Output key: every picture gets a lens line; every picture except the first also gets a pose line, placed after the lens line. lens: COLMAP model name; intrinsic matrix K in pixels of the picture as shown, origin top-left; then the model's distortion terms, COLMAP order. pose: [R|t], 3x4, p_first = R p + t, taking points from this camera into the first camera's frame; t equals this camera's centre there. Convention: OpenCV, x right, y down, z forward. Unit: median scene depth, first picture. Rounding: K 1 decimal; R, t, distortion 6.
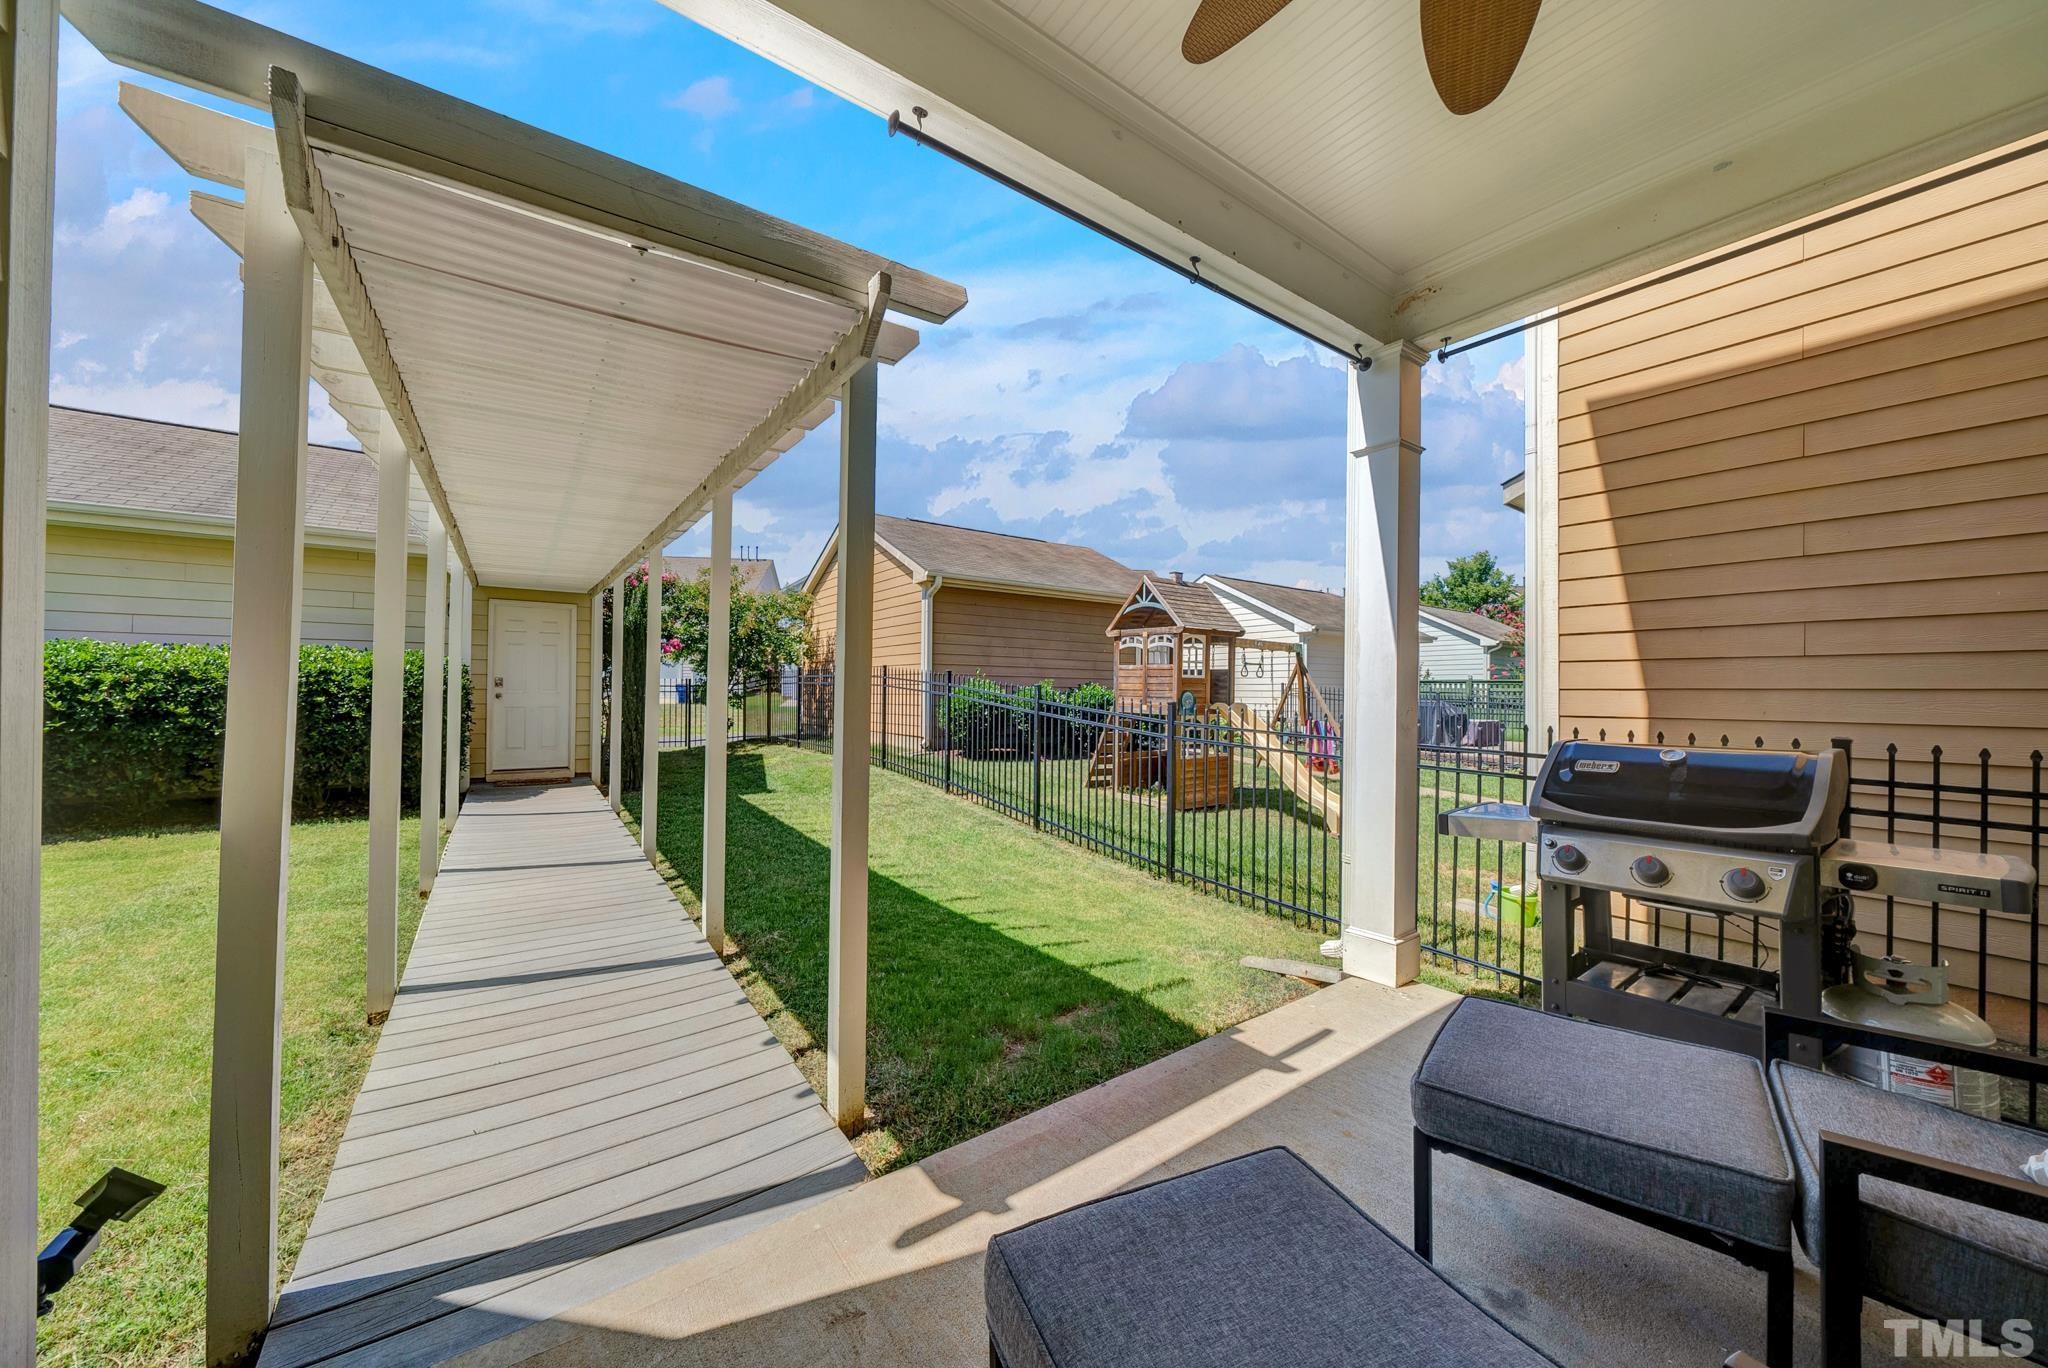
lens RADIAL K [[716.7, 0, 1015.1], [0, 716.7, 686.8], [0, 0, 1]] dist [-0.003234, 0.000005]
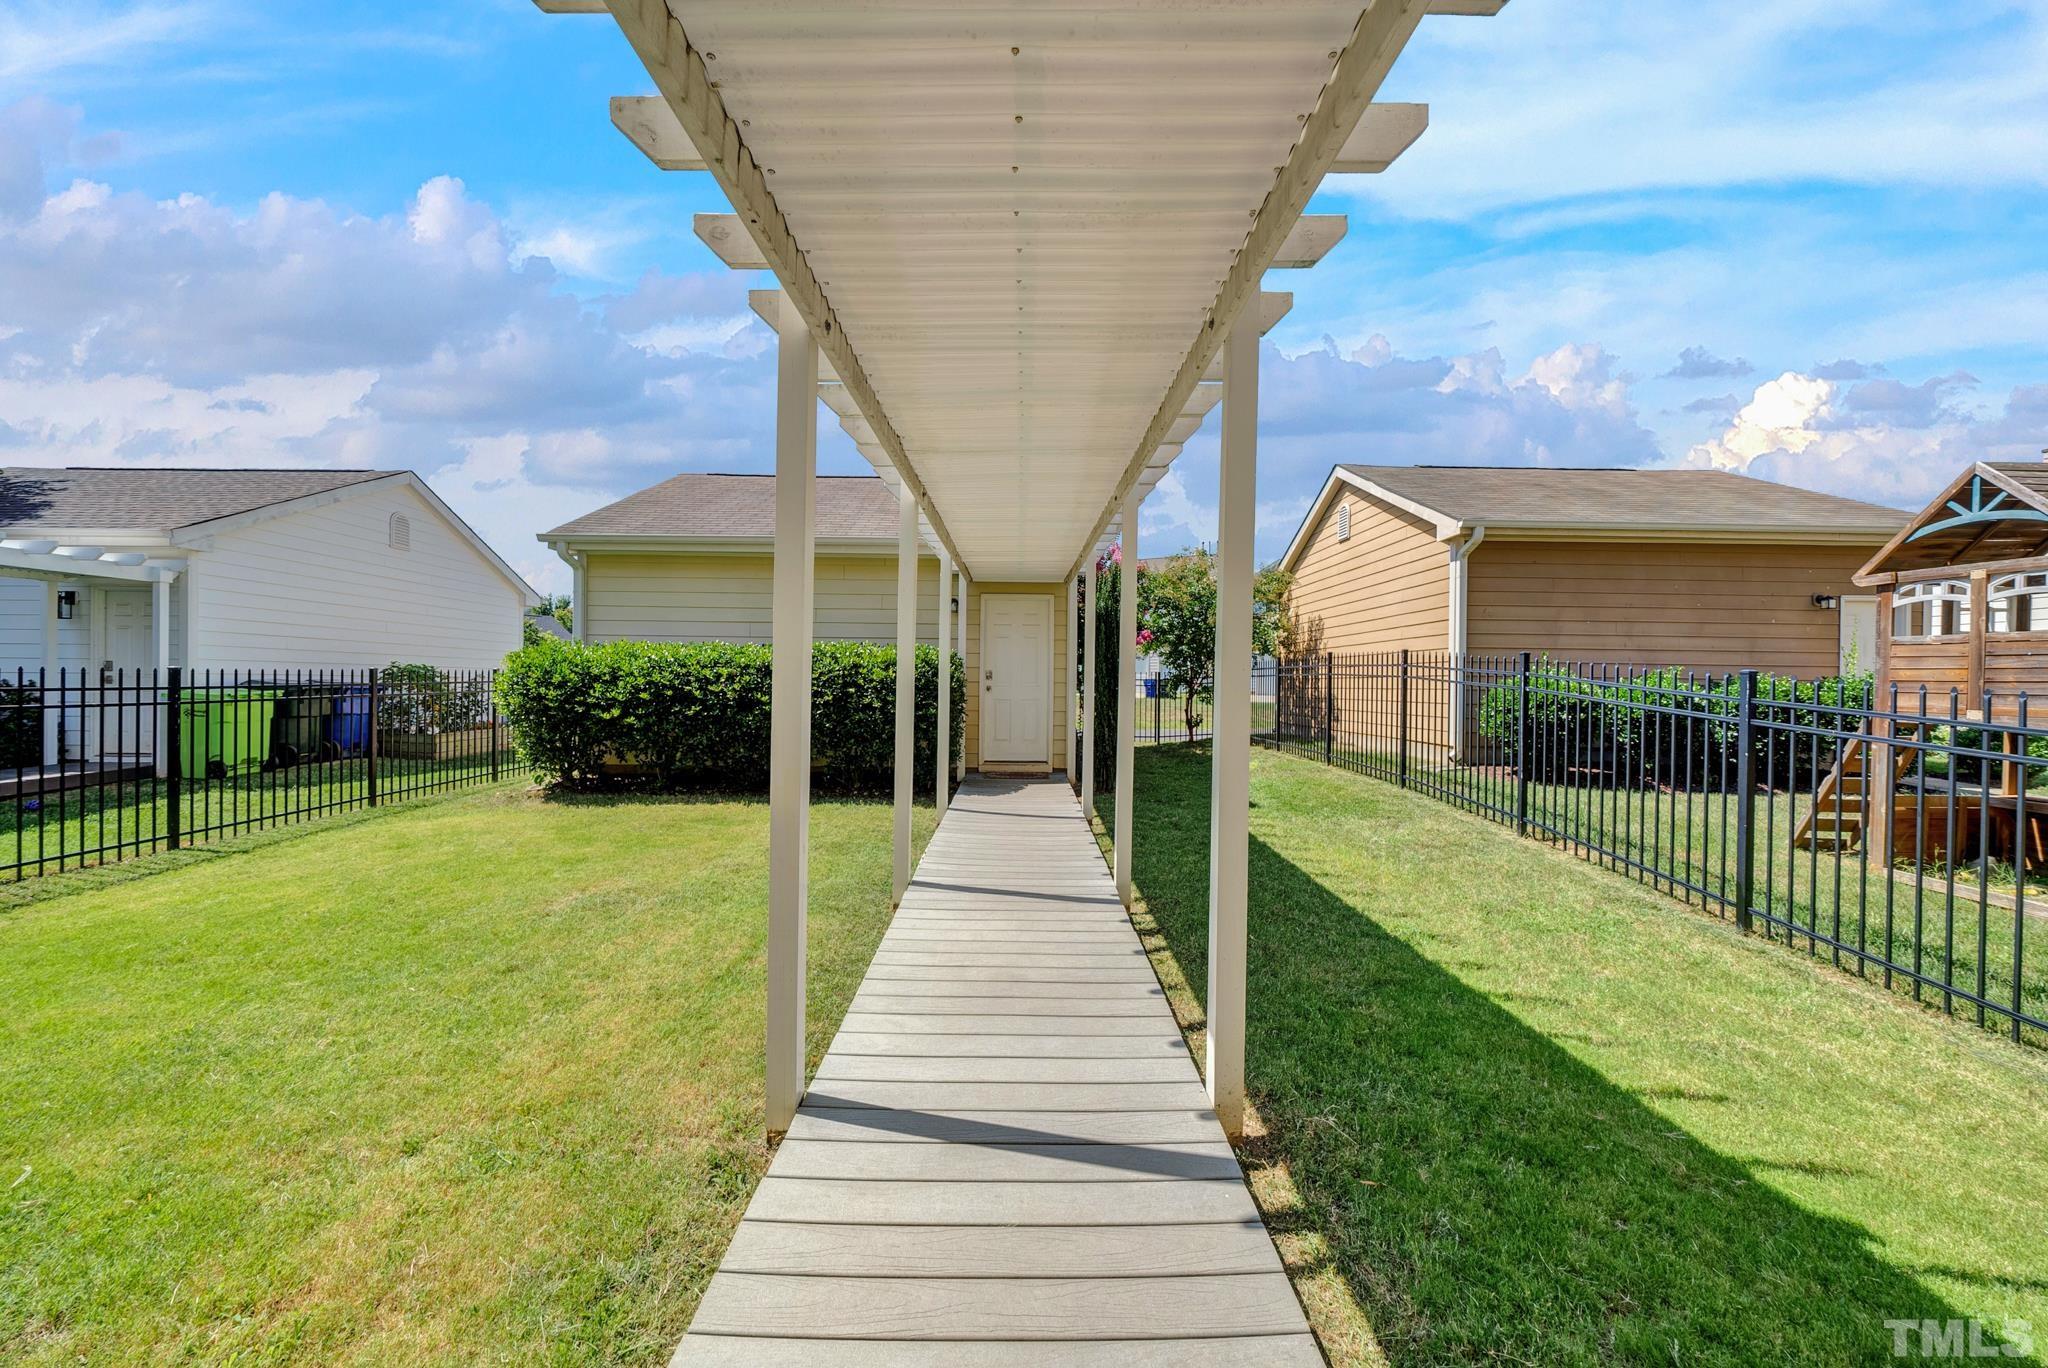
lens RADIAL K [[716.7, 0, 1021.9], [0, 716.7, 685.2], [0, 0, 1]] dist [-0.003234, 0.000005]
pose [[0.820147, 0.001085, -0.572152, -0.097679], [0.001464, 0.999991, 0.003995, 0.004164], [0.572151, -0.004114, 0.820138, 0.188032]]
